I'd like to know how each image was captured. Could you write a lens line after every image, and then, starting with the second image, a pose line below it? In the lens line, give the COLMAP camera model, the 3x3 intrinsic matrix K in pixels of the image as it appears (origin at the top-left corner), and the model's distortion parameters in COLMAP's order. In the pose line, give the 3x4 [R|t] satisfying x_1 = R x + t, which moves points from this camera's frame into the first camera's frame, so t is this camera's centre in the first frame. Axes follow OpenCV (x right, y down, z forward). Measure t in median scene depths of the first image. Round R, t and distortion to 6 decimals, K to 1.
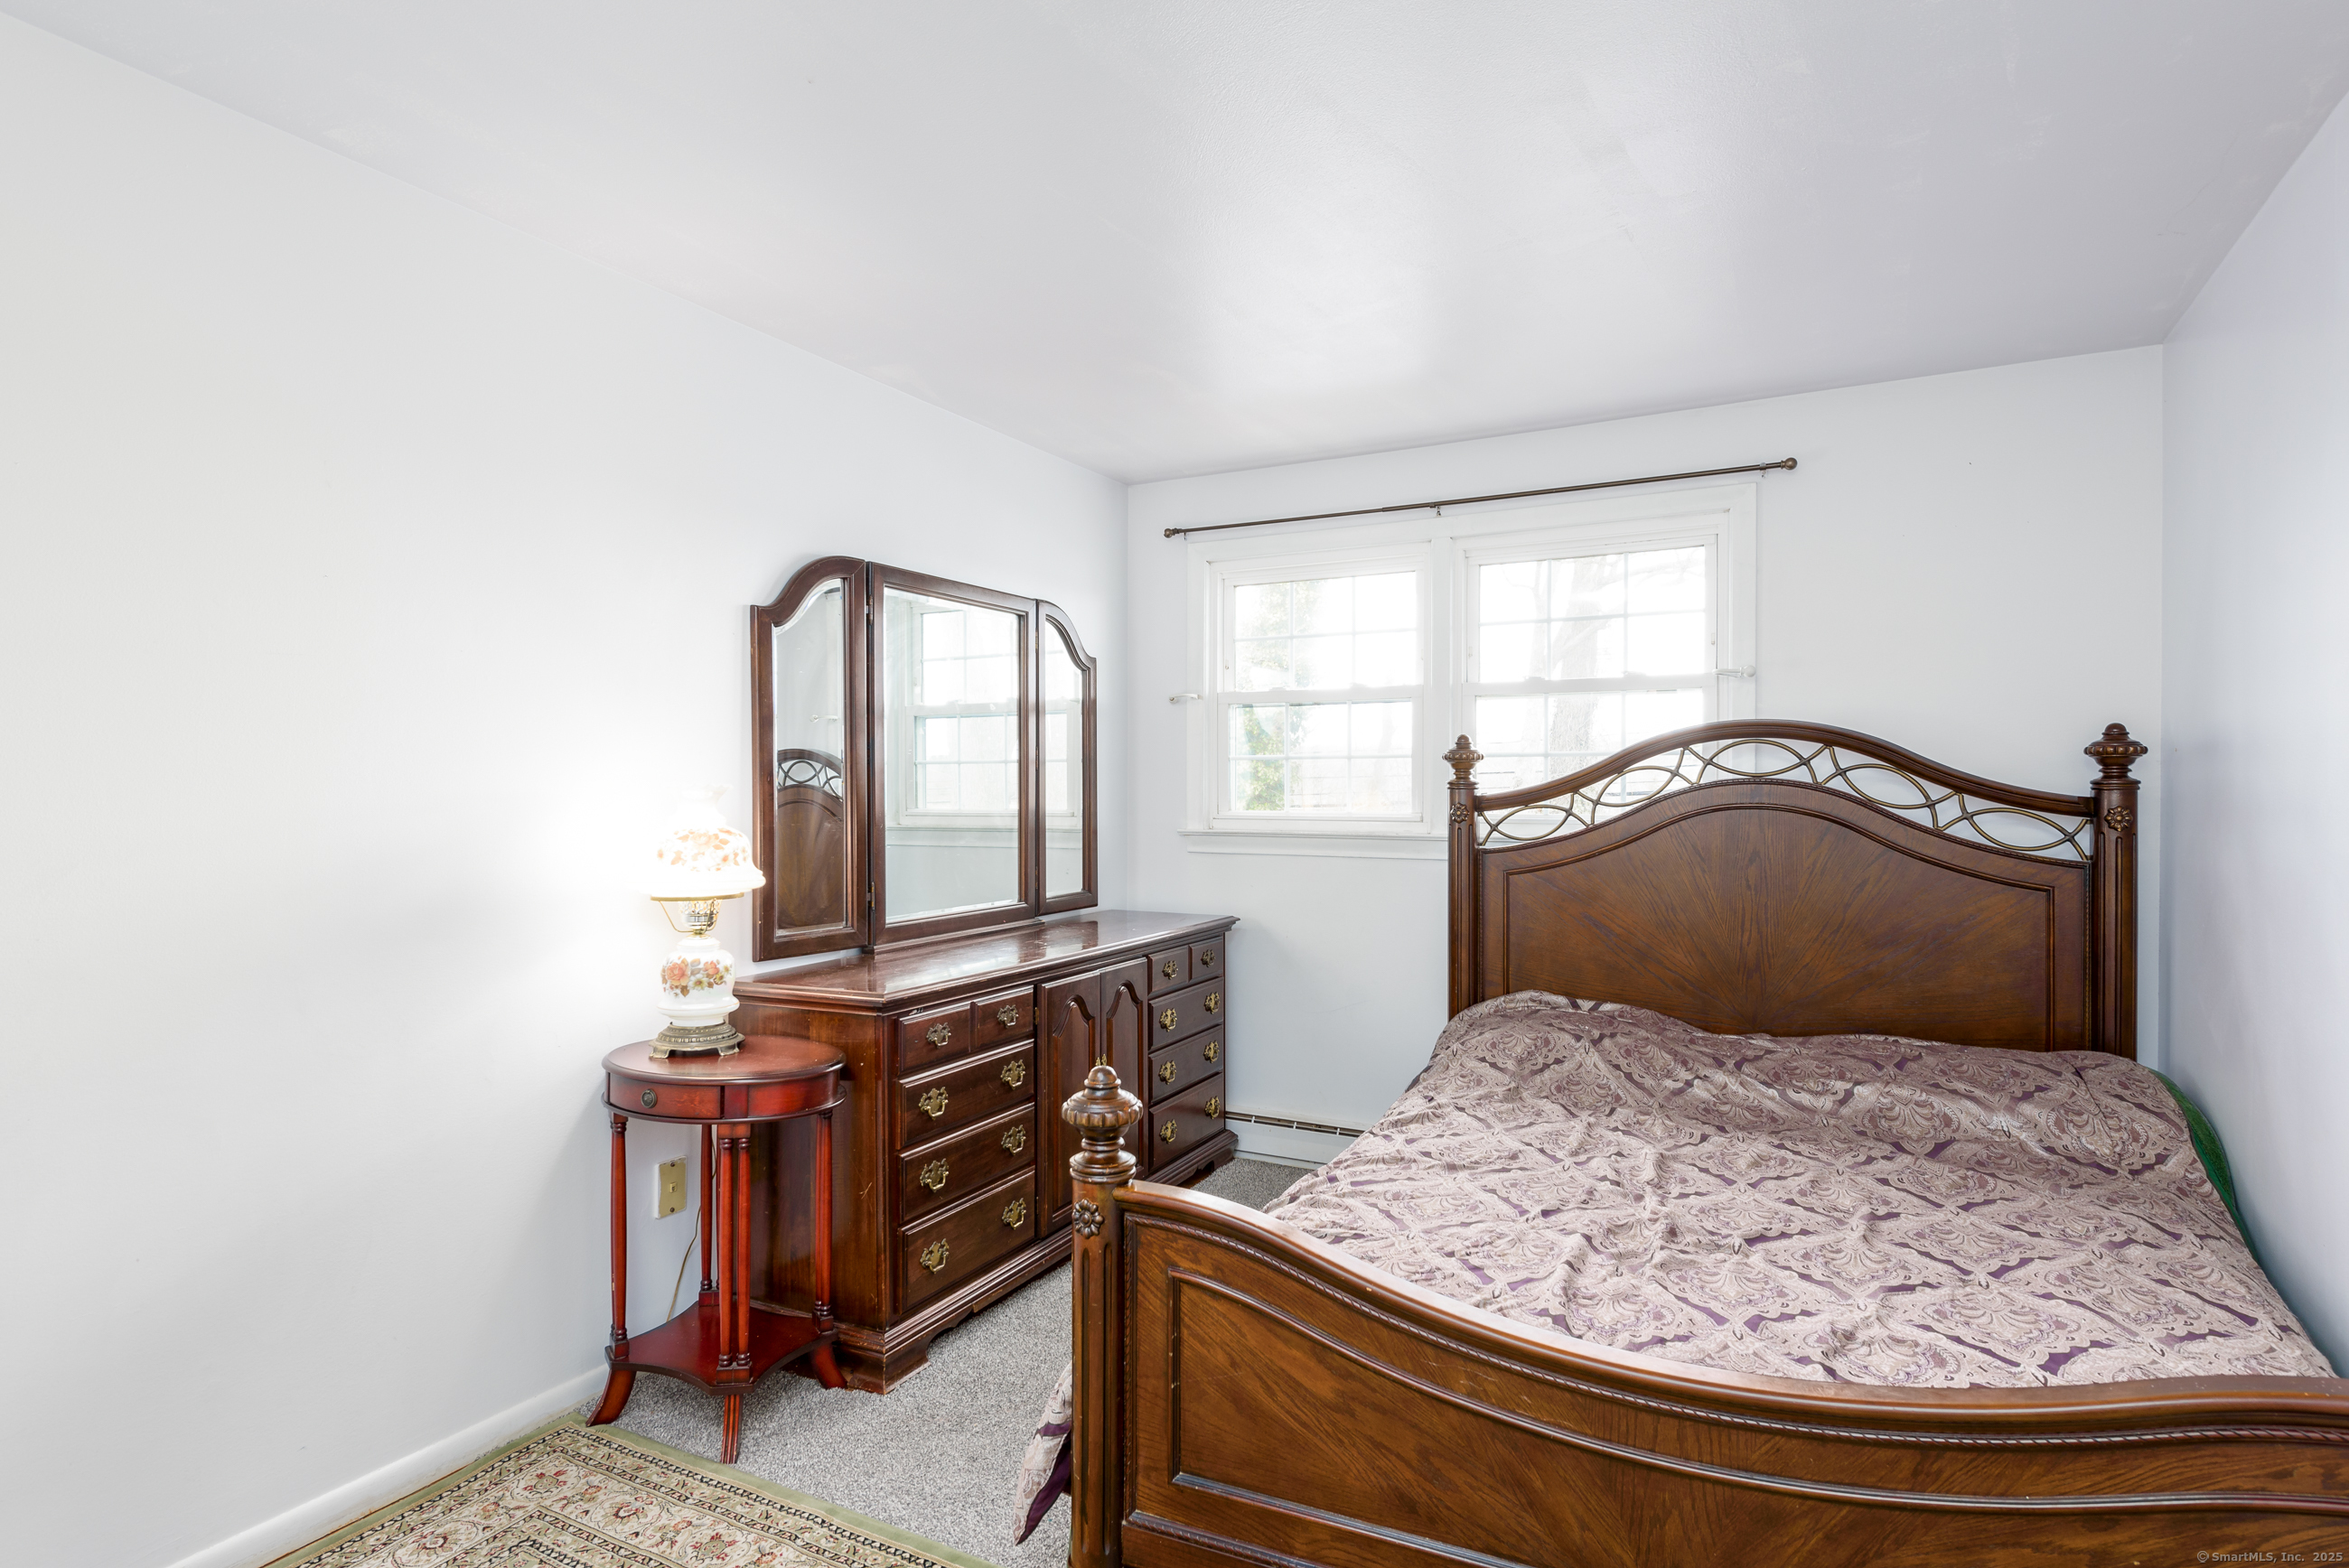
lens RADIAL K [[1237.6, 0, 1168.1], [0, 1237.6, 787.8], [0, 0, 1]] dist [0.003793, -0.001181]
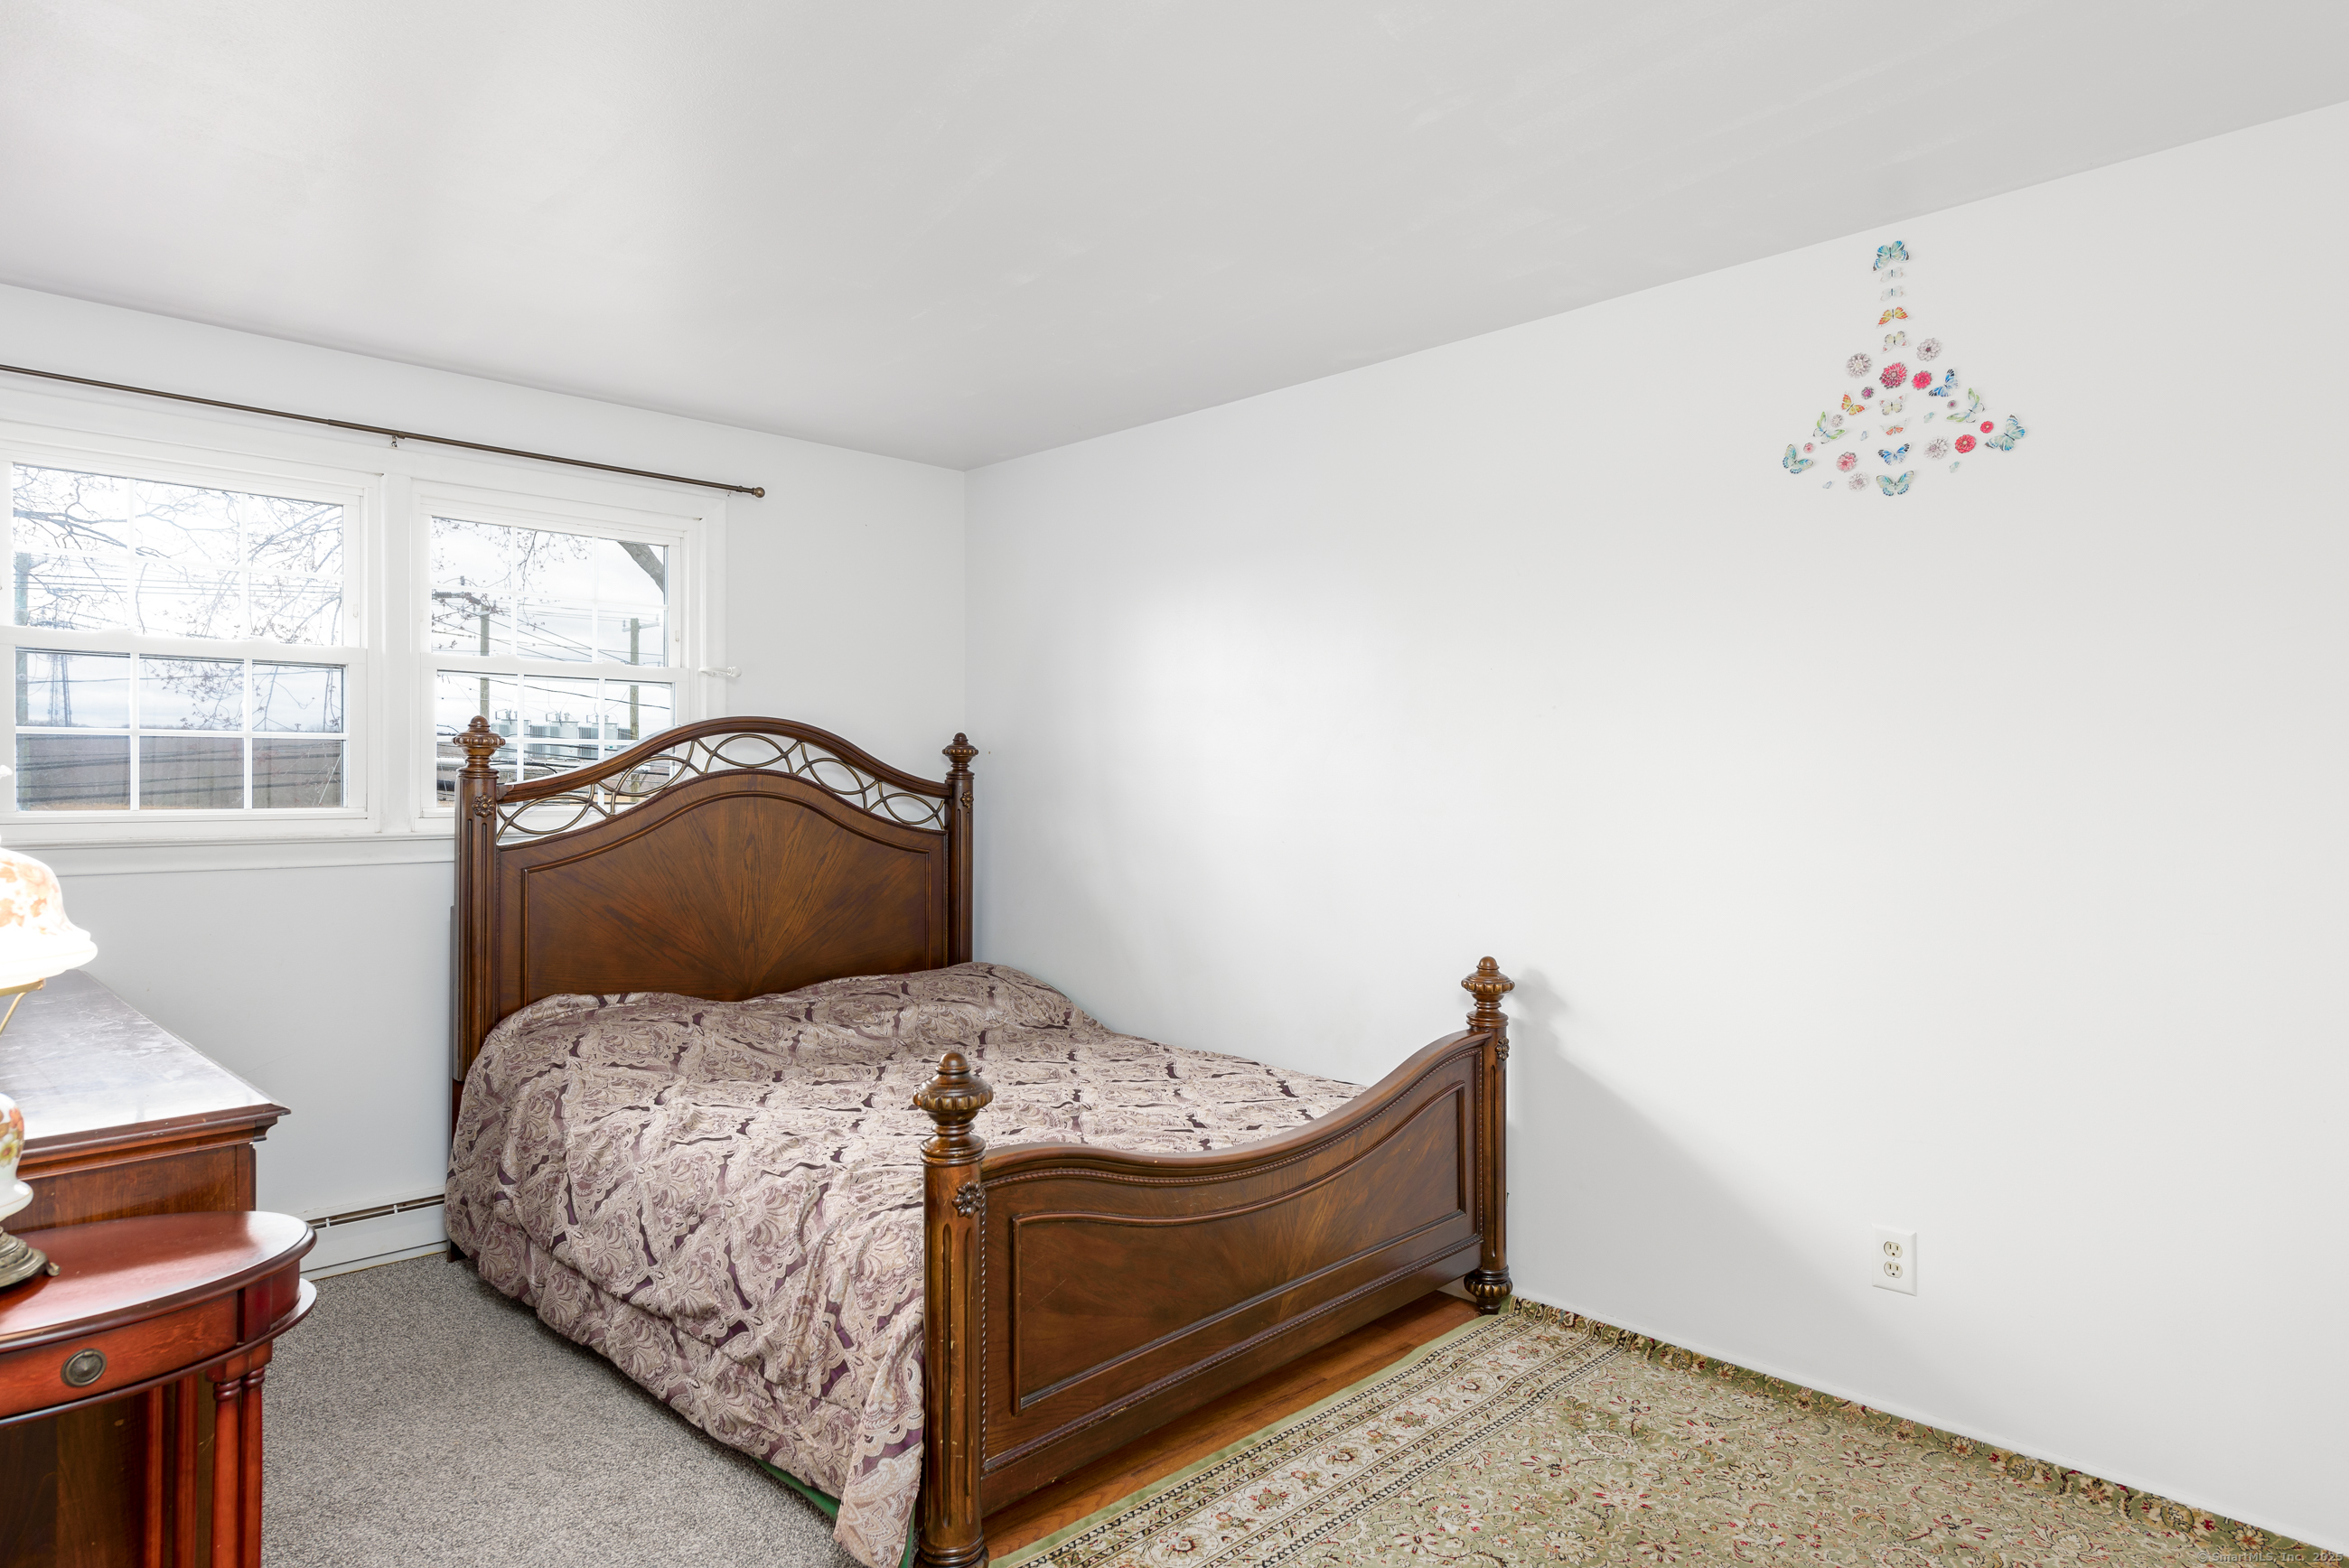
lens RADIAL K [[1385.0, 0, 1176.3], [0, 1385.0, 772.3], [0, 0, 1]] dist [0.021698, -0.014576]
pose [[0.269770, 0.004119, 0.962916, -0.636795], [-0.001494, 0.999991, -0.003859, -0.000319], [-0.962924, -0.000398, 0.269774, 0.295917]]
